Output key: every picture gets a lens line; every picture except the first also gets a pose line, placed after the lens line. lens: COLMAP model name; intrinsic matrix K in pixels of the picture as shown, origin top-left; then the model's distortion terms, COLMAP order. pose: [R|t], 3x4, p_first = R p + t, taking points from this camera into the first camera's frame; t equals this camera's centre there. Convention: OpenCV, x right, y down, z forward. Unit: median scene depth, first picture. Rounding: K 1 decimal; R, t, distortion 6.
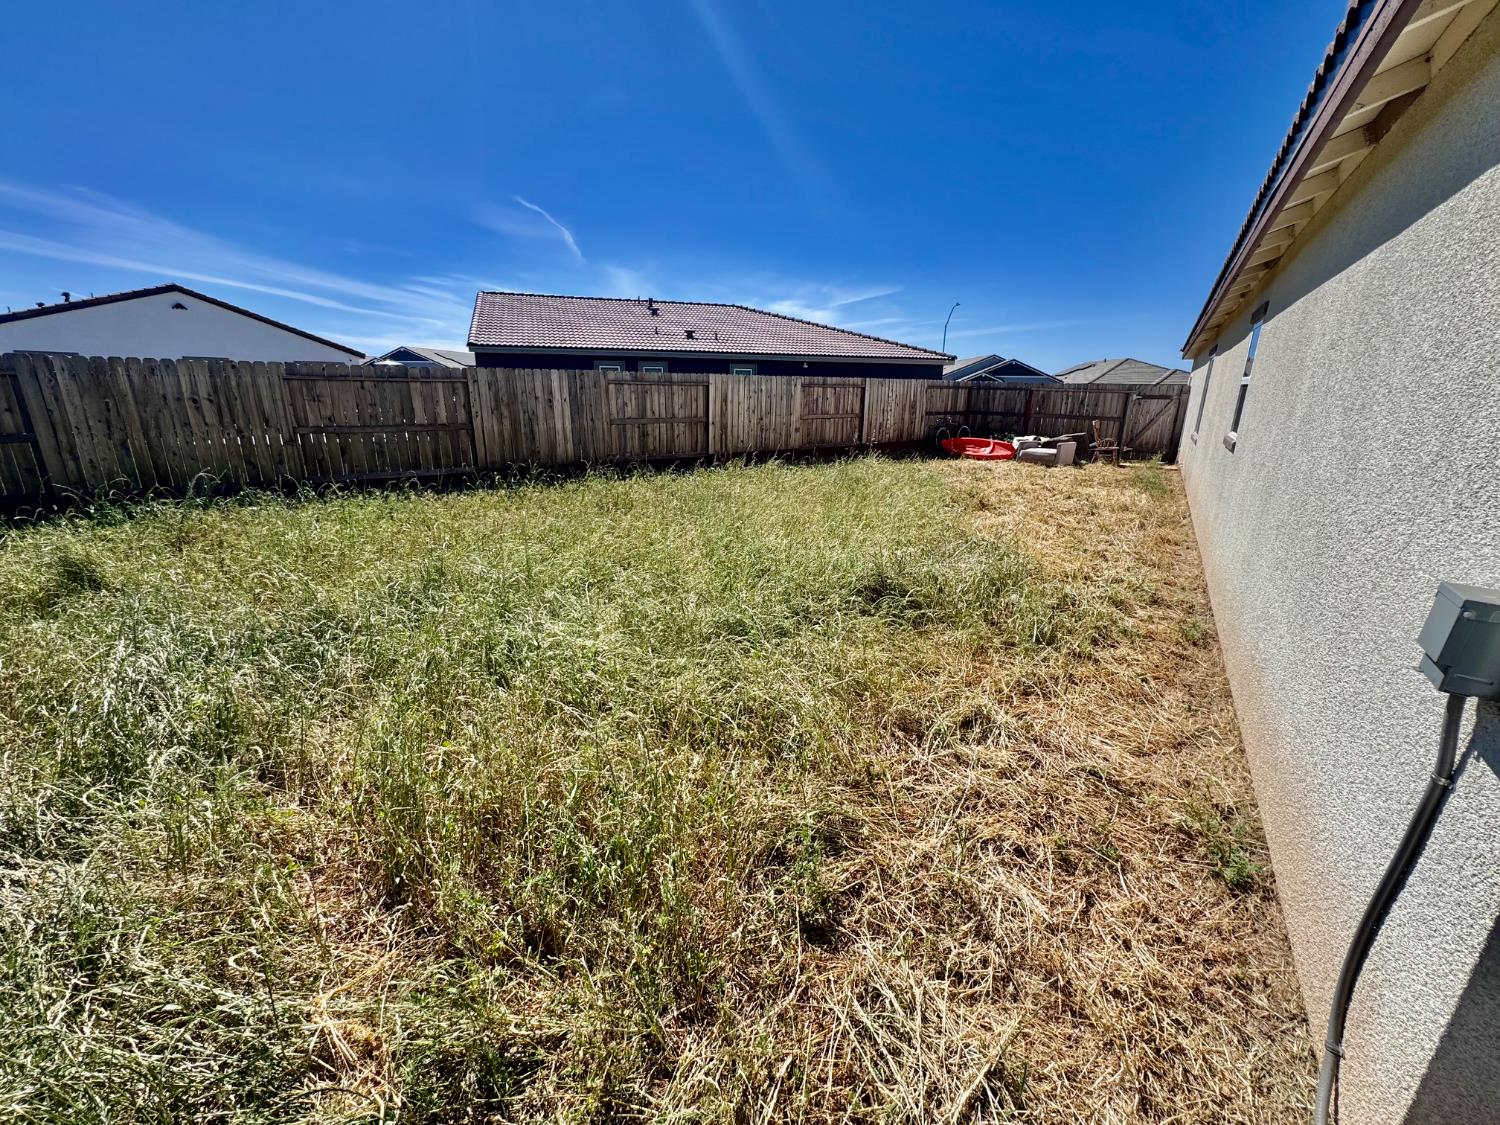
lens RADIAL K [[596.1, 0, 757.5], [0, 596.1, 561.6], [0, 0, 1]] dist [-0.004261, 0.000719]
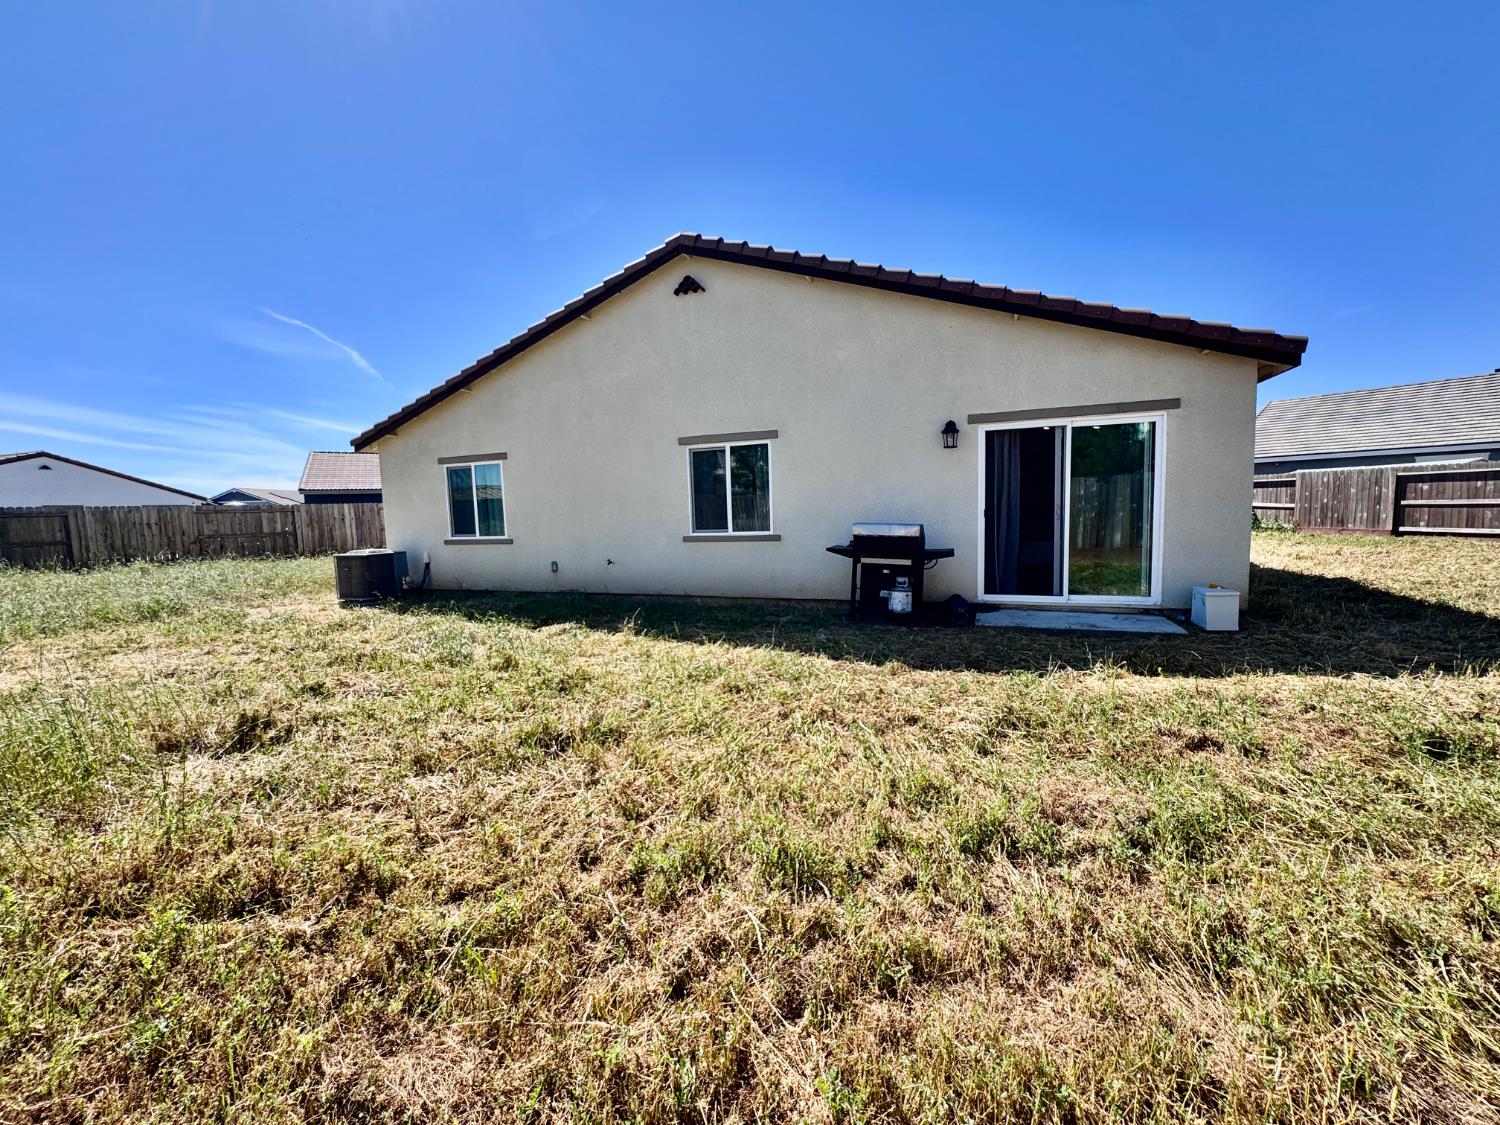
lens RADIAL K [[596.1, 0, 749.8], [0, 596.1, 562.9], [0, 0, 1]] dist [-0.004261, 0.000719]
pose [[0.977983, -0.061043, 0.199558, 0.545214], [0.098435, 0.978135, -0.183201, 0.348331], [-0.184011, 0.198811, 0.962608, -1.059803]]
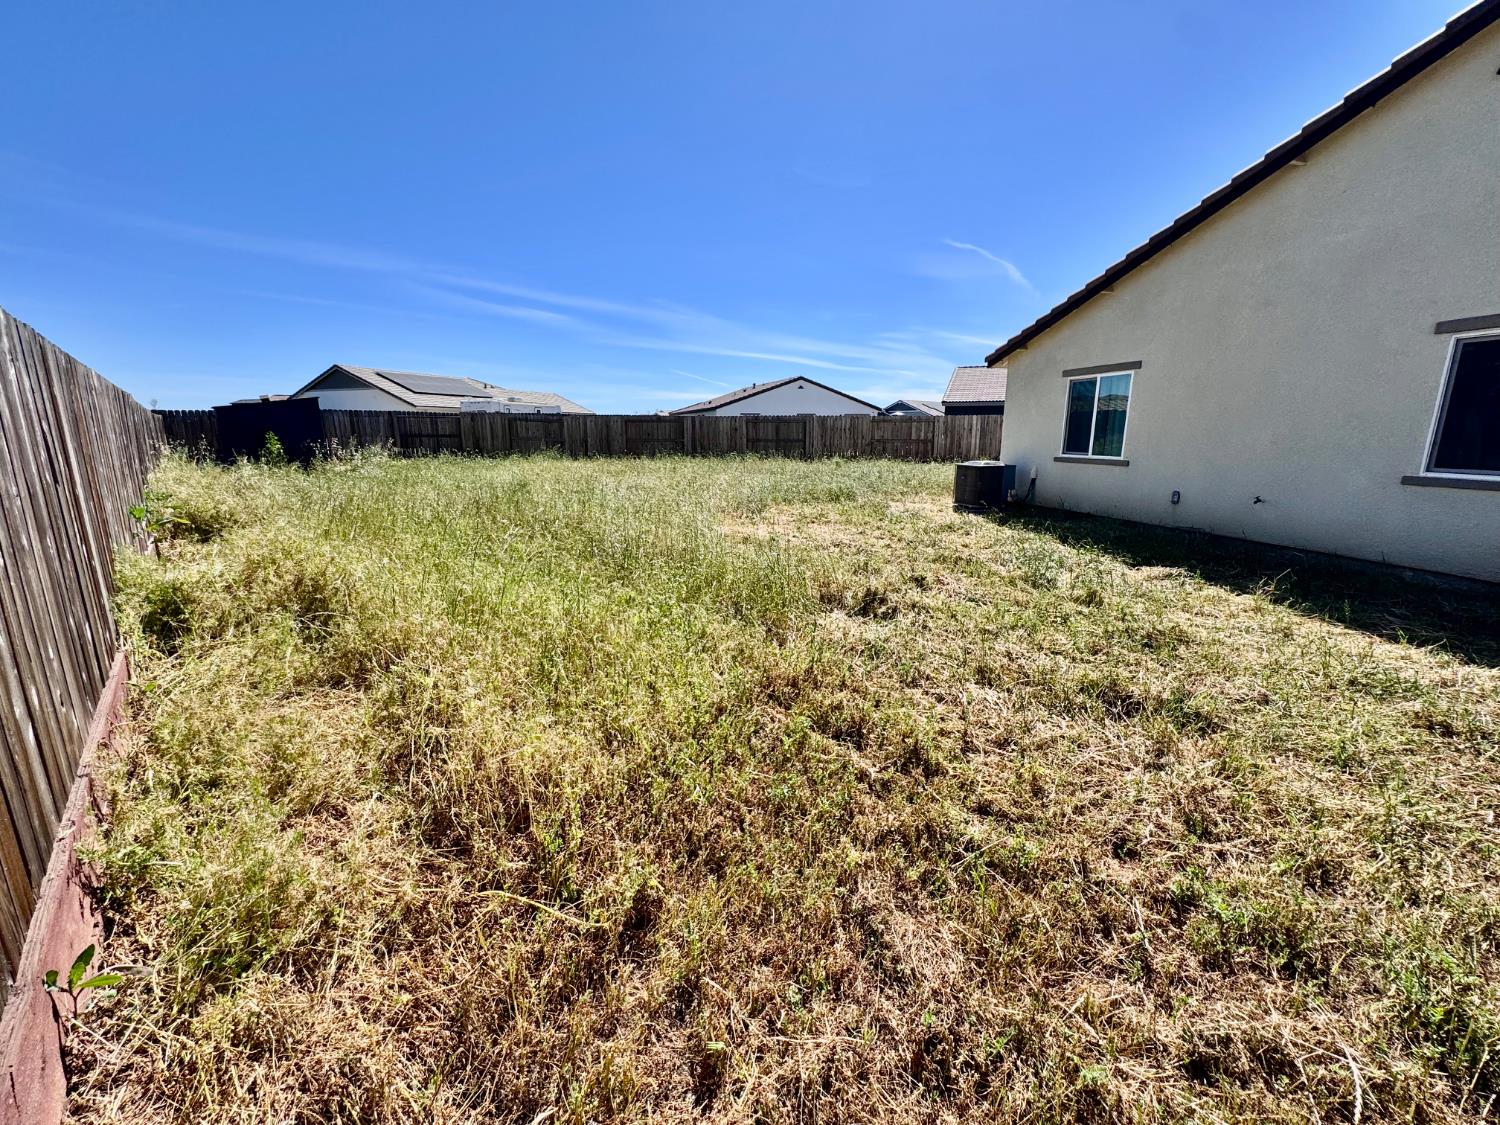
lens RADIAL K [[596.1, 0, 756.4], [0, 596.1, 558.4], [0, 0, 1]] dist [-0.004261, 0.000719]
pose [[0.739517, 0.130406, -0.660385, 0.560136], [-0.177921, 0.984033, -0.004923, 0.322525], [0.649199, 0.121137, 0.750911, -1.038409]]
